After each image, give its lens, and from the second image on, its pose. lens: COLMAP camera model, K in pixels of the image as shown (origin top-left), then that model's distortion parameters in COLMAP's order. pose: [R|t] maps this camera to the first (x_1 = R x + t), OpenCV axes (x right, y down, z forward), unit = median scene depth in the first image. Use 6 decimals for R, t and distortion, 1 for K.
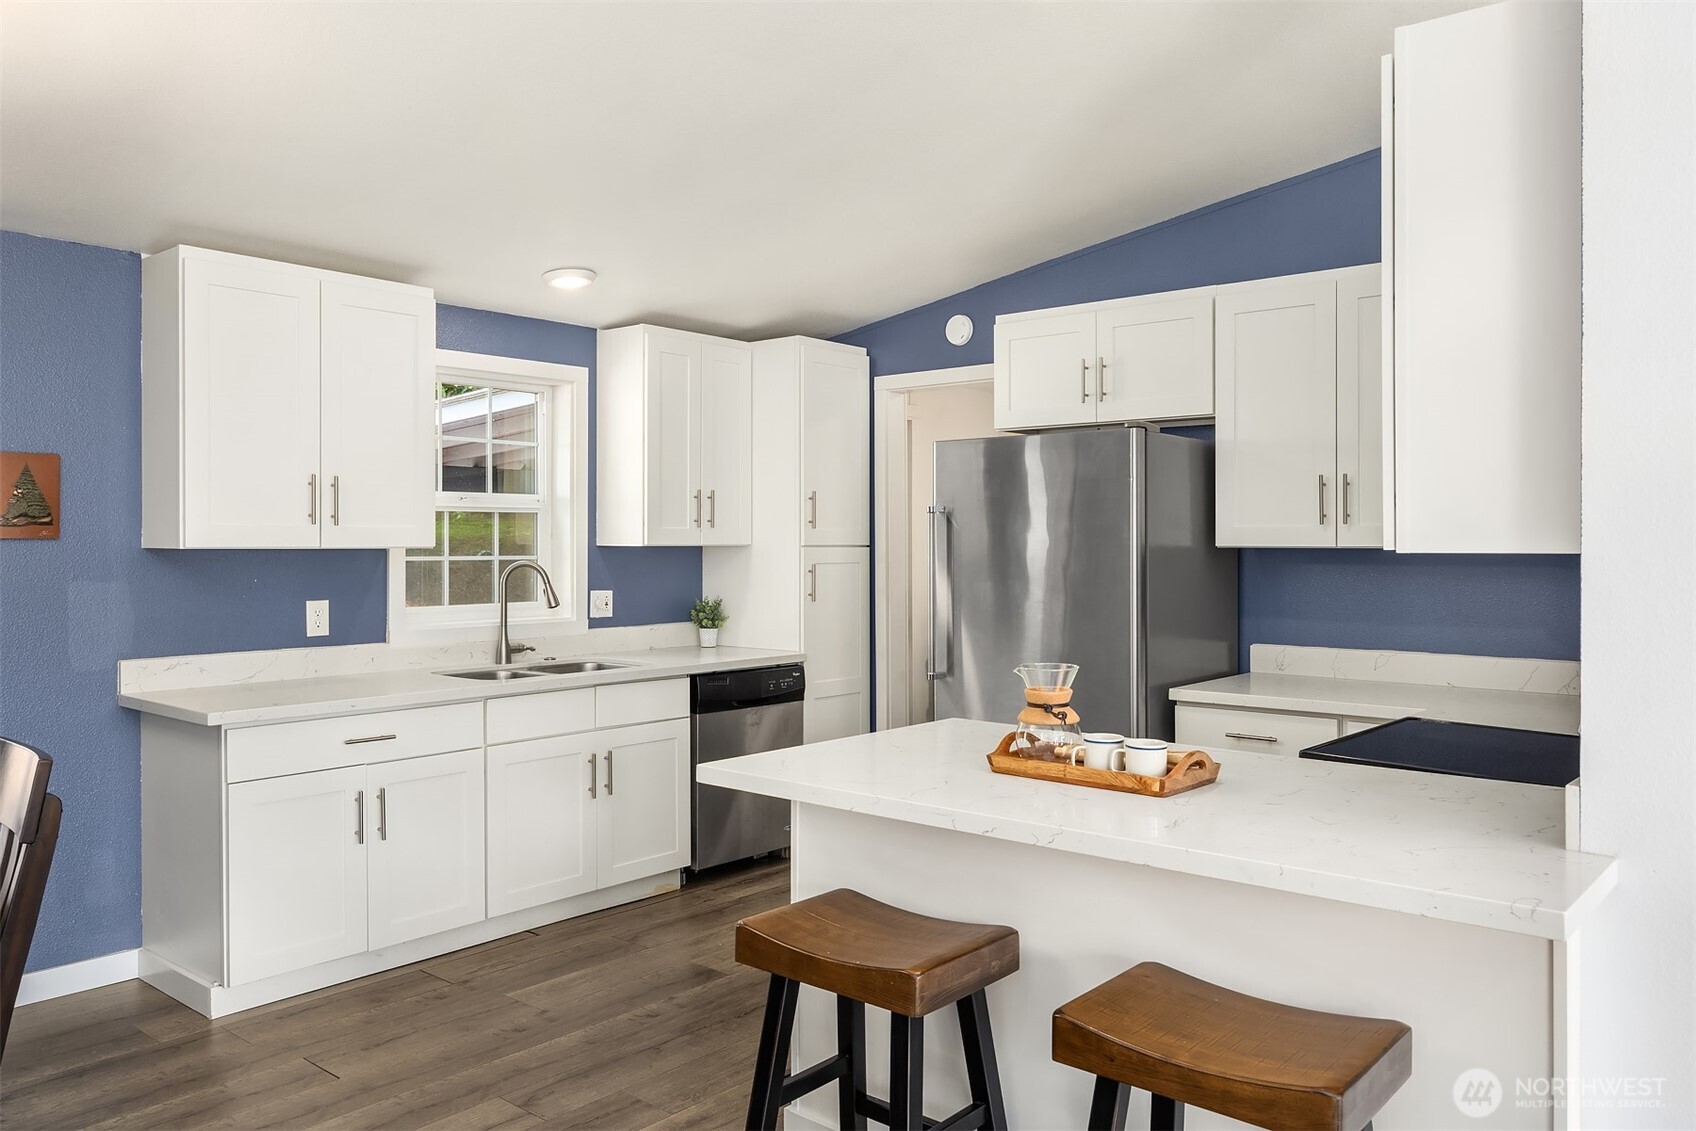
lens RADIAL K [[1278.3, 0, 849.8], [0, 1278.3, 557.2], [0, 0, 1]] dist [0.008152, -0.004711]
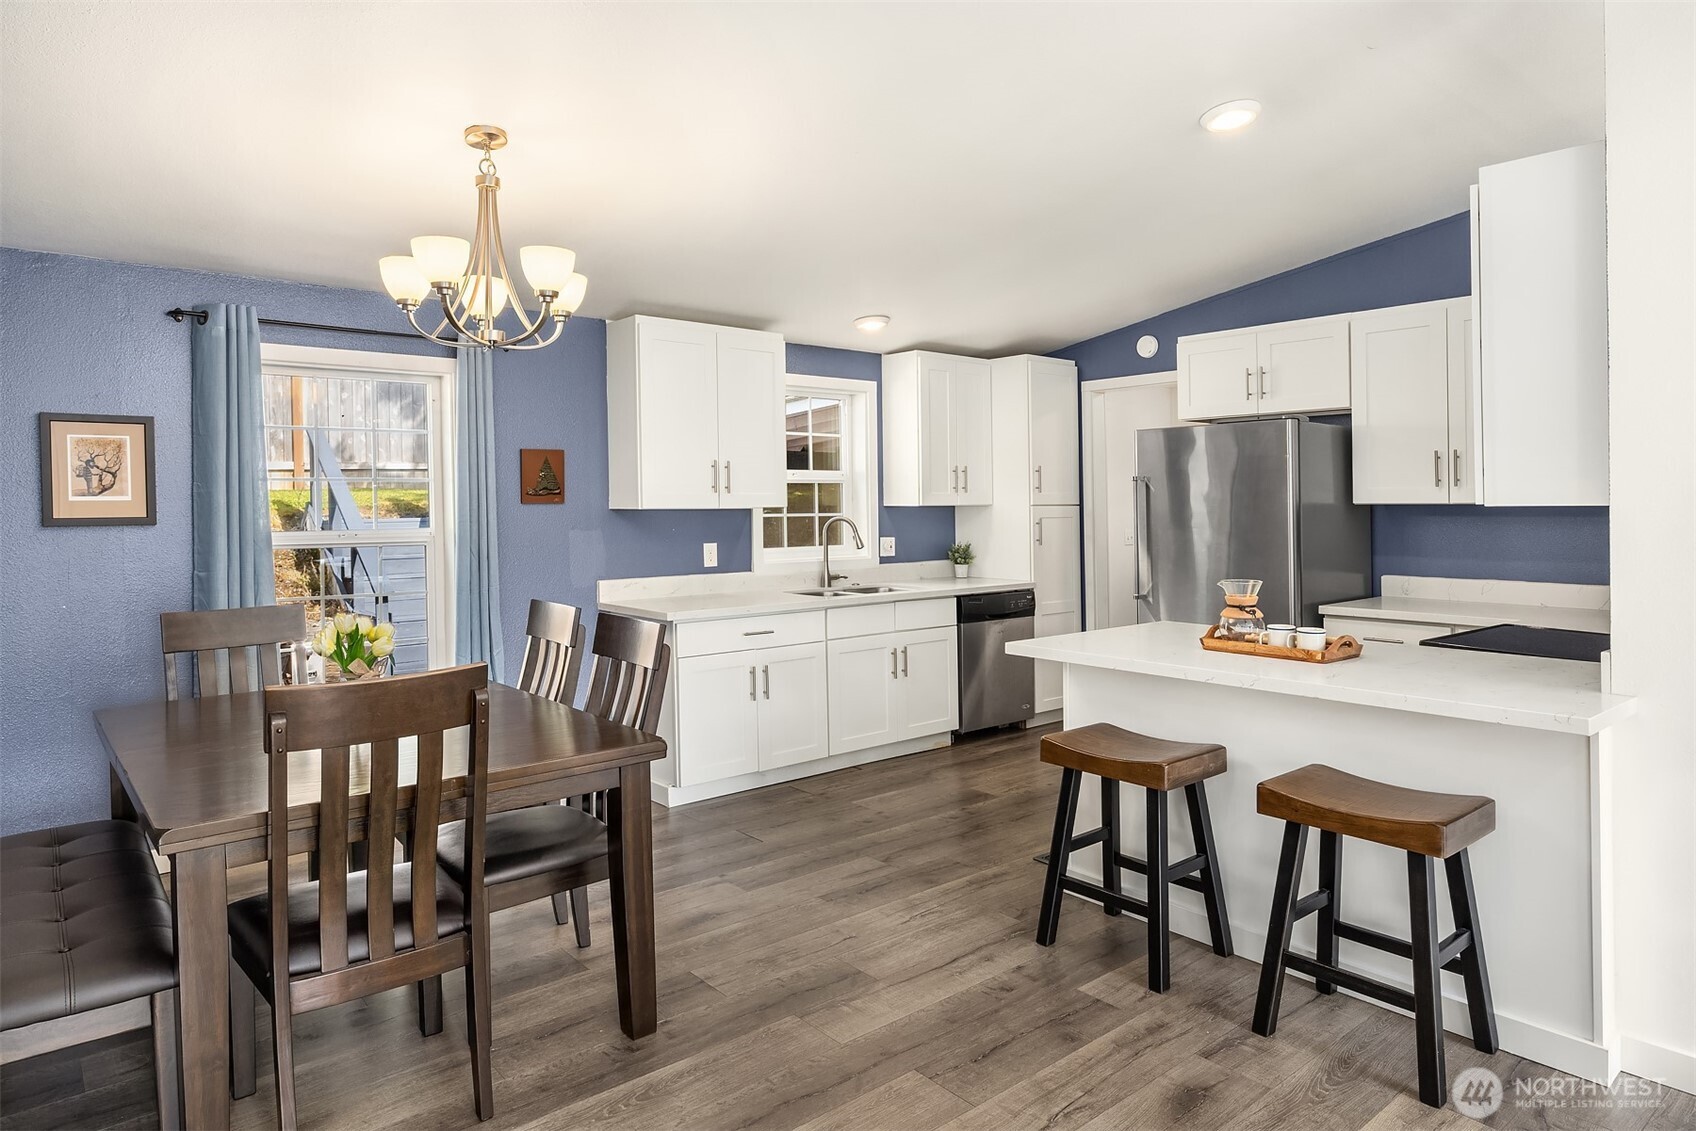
lens RADIAL K [[1012.0, 0, 833.0], [0, 1012.0, 502.3], [0, 0, 1]] dist [0.000707, -0.000488]
pose [[0.981915, -0.006661, -0.189206, -0.055000], [0.004216, 0.999902, -0.013324, 0.002391], [0.189276, 0.012286, 0.981847, -0.167583]]
